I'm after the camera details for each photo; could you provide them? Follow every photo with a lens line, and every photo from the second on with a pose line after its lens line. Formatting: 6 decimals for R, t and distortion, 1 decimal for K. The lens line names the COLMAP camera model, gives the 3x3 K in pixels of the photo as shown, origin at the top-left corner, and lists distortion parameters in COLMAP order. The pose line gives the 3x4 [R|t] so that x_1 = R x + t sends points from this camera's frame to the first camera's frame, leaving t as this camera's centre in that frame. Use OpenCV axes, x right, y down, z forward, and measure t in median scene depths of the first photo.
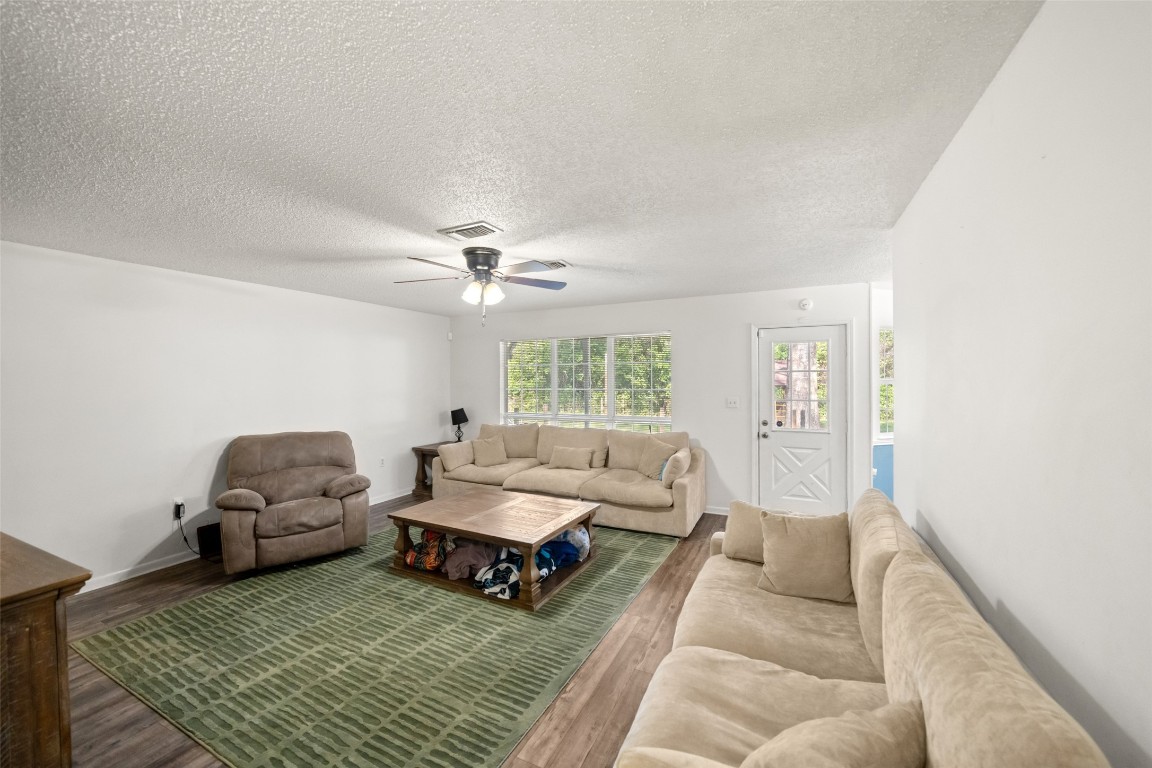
lens RADIAL K [[443.5, 0, 576.0], [0, 443.5, 384.0], [0, 0, 1]] dist [0.000364, 0.000017]
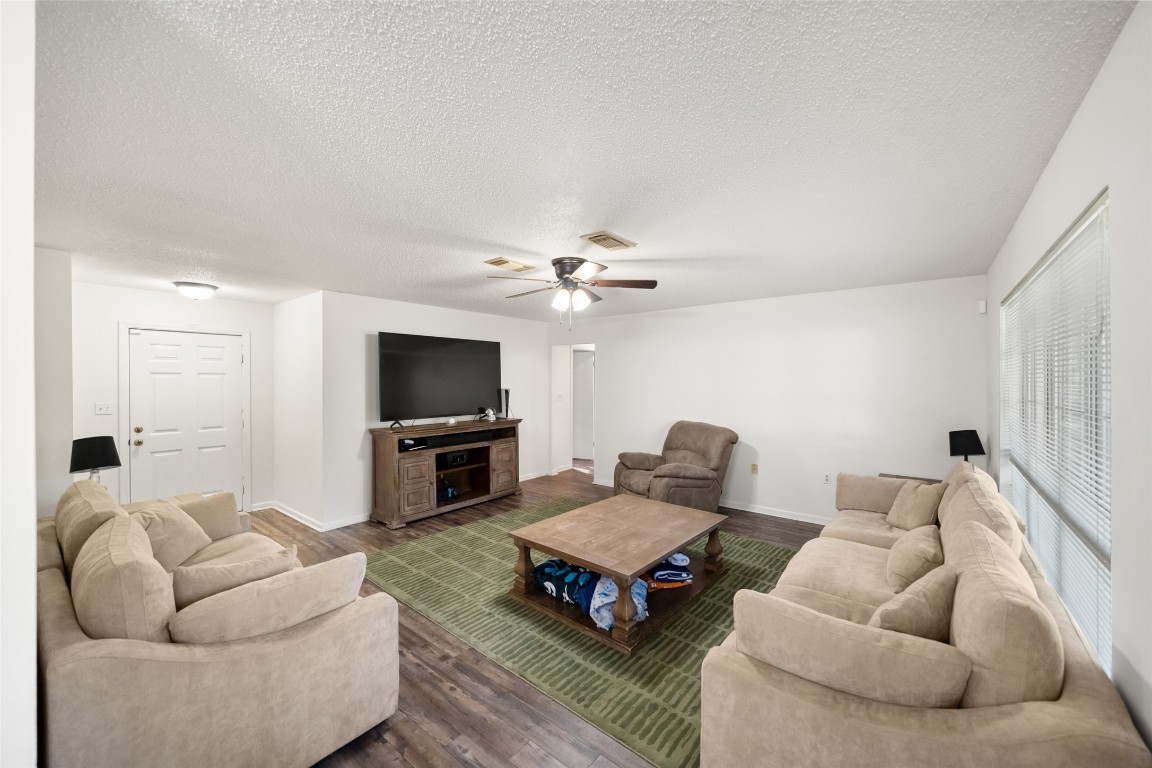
lens RADIAL K [[443.5, 0, 576.0], [0, 443.5, 384.0], [0, 0, 1]] dist [0.000364, 0.000017]
pose [[-0.207922, 0.007299, -0.978118, 0.831868], [-0.012273, 0.999874, 0.010070, -0.008130], [0.978069, 0.014098, -0.207806, 1.228705]]
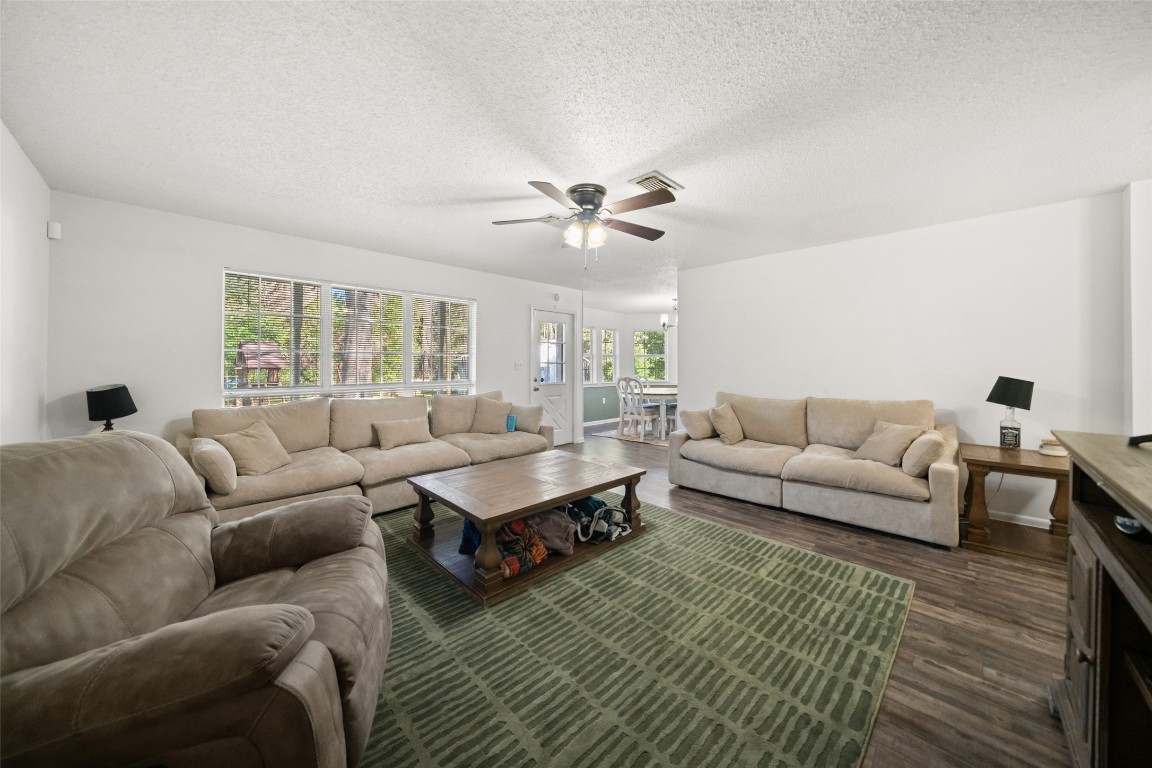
lens RADIAL K [[398.4, 0, 570.7], [0, 398.4, 368.1], [0, 0, 1]] dist [-0.008456, -0.000015]
pose [[0.324341, 0.001751, 0.945939, -1.005037], [0.014848, 0.999866, -0.006941, 0.091131], [-0.945824, 0.016297, 0.324271, 0.752255]]
